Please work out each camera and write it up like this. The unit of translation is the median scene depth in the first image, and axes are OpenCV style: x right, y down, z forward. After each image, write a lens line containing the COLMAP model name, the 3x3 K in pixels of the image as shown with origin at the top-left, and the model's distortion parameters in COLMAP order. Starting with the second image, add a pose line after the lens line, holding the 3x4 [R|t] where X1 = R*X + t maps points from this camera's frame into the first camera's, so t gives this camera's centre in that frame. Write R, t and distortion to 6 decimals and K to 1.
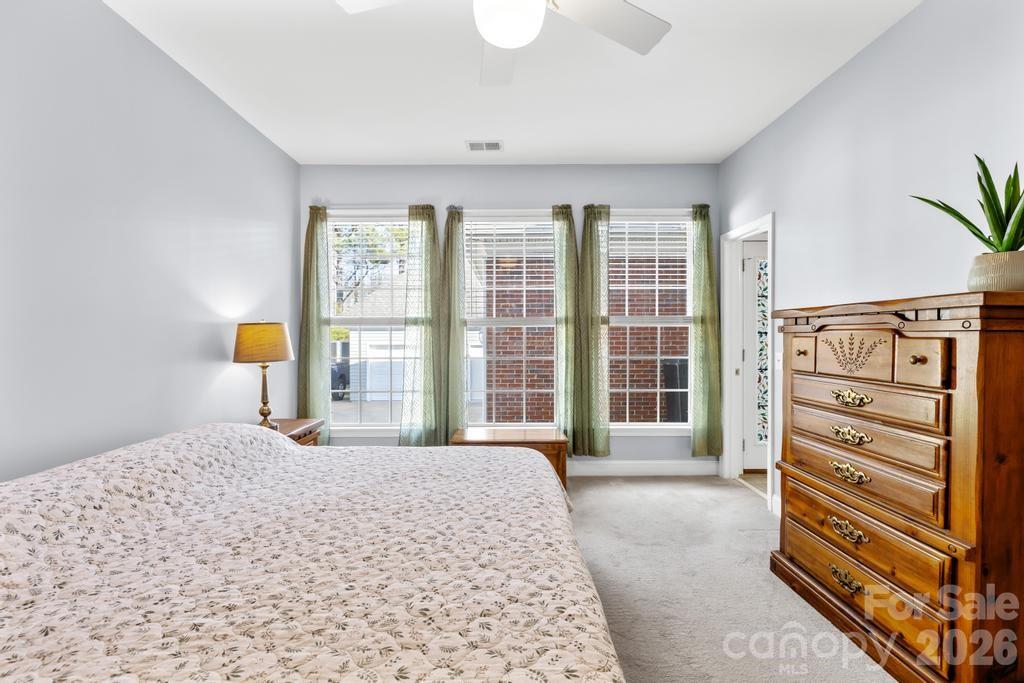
lens RADIAL K [[420.2, 0, 512.0], [0, 420.2, 341.5], [0, 0, 1]] dist [-0.002030, -0.000211]
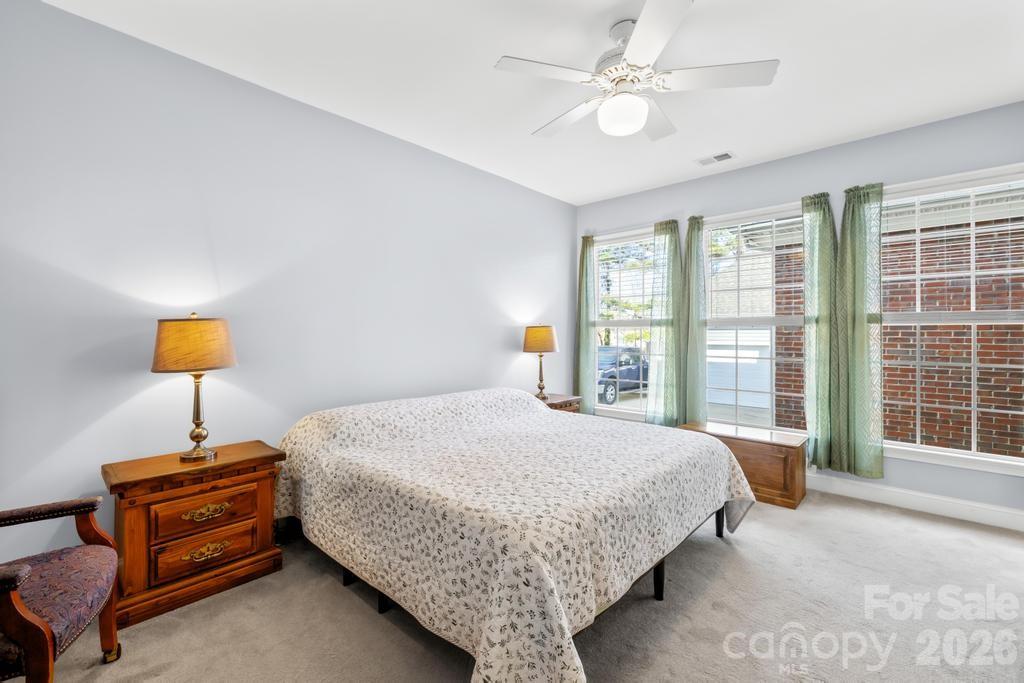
lens RADIAL K [[435.0, 0, 524.5], [0, 435.0, 337.2], [0, 0, 1]] dist [-0.001412, 0.000032]
pose [[0.748829, 0.008567, -0.662708, 0.282668], [-0.014035, 0.999897, -0.002933, 0.000302], [0.662615, 0.011497, 0.748872, -0.136540]]
